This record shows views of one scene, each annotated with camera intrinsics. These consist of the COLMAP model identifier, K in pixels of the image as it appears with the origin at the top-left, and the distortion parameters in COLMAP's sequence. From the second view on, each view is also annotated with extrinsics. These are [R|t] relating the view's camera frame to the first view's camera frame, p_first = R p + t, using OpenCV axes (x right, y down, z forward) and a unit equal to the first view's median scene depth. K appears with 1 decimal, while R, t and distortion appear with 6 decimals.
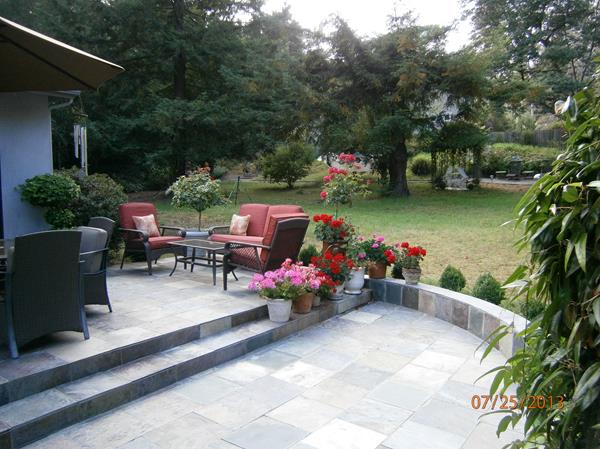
lens RADIAL K [[471.9, 0, 300.1], [0, 471.9, 224.2], [0, 0, 1]] dist [-0.063990, 0.023045]
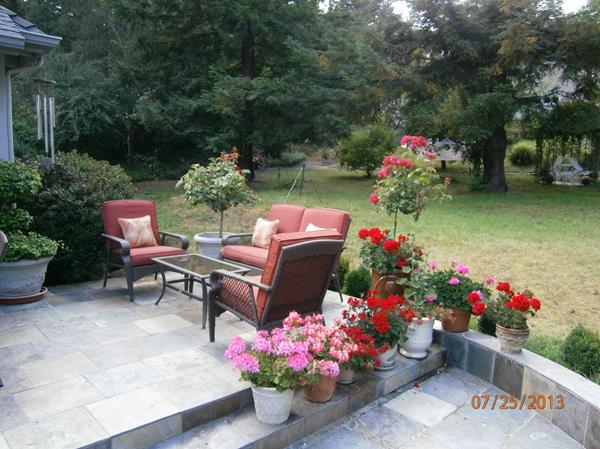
lens RADIAL K [[471.9, 0, 299.4], [0, 471.9, 225.2], [0, 0, 1]] dist [-0.063990, 0.023045]
pose [[0.982506, 0.039395, -0.182018, 0.029726], [-0.033763, 0.998854, 0.033937, -0.019657], [0.183146, -0.027198, 0.982709, 0.152001]]
